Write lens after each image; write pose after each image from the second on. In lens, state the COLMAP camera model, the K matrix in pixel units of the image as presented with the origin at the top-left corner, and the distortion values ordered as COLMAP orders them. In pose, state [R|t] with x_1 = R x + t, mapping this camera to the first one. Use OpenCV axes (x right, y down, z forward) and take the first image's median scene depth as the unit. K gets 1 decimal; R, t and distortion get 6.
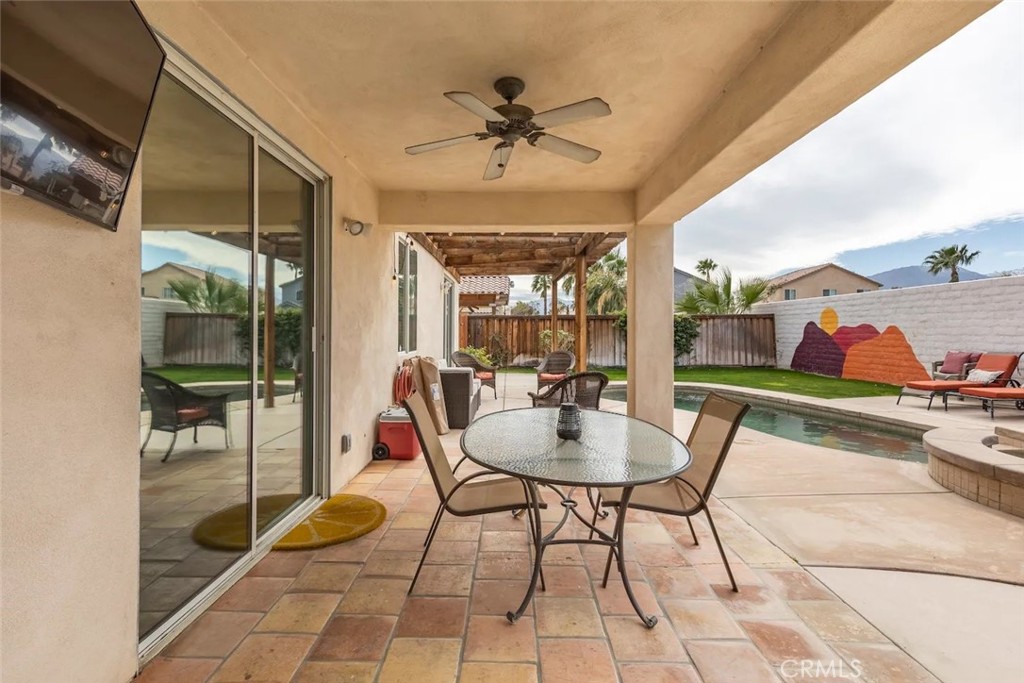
lens RADIAL K [[484.1, 0, 505.7], [0, 484.1, 329.2], [0, 0, 1]] dist [-0.000873, -0.000335]
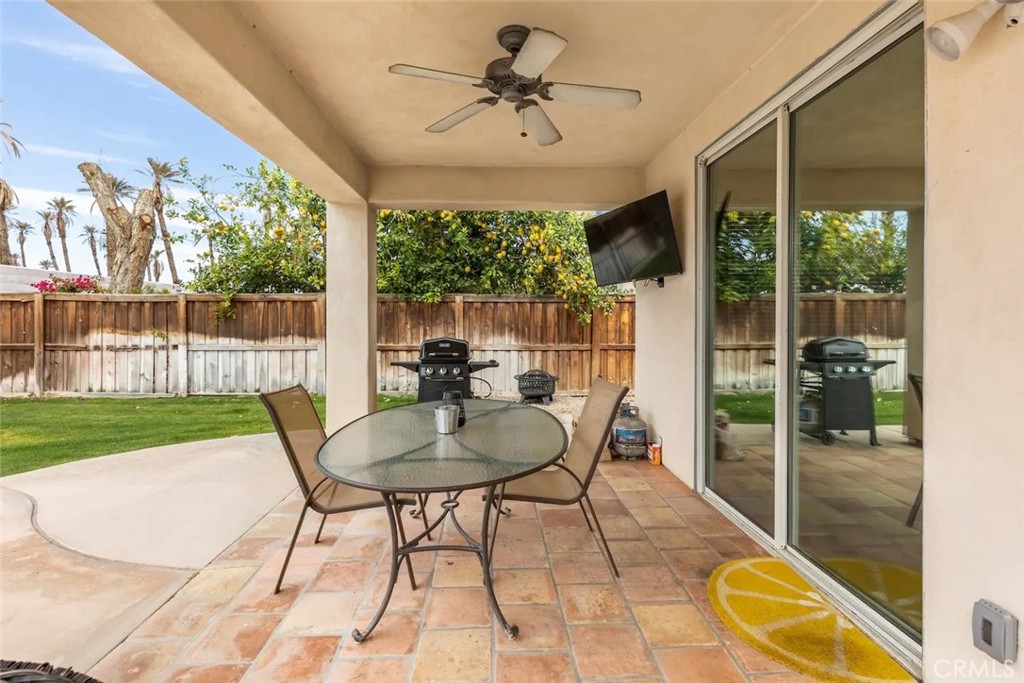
lens RADIAL K [[484.1, 0, 505.7], [0, 484.1, 329.2], [0, 0, 1]] dist [-0.000873, -0.000335]
pose [[-0.998938, 0.000911, -0.046062, 0.067375], [0.000225, 0.999889, 0.014884, 0.011982], [0.046070, 0.014858, -0.998828, 1.937936]]
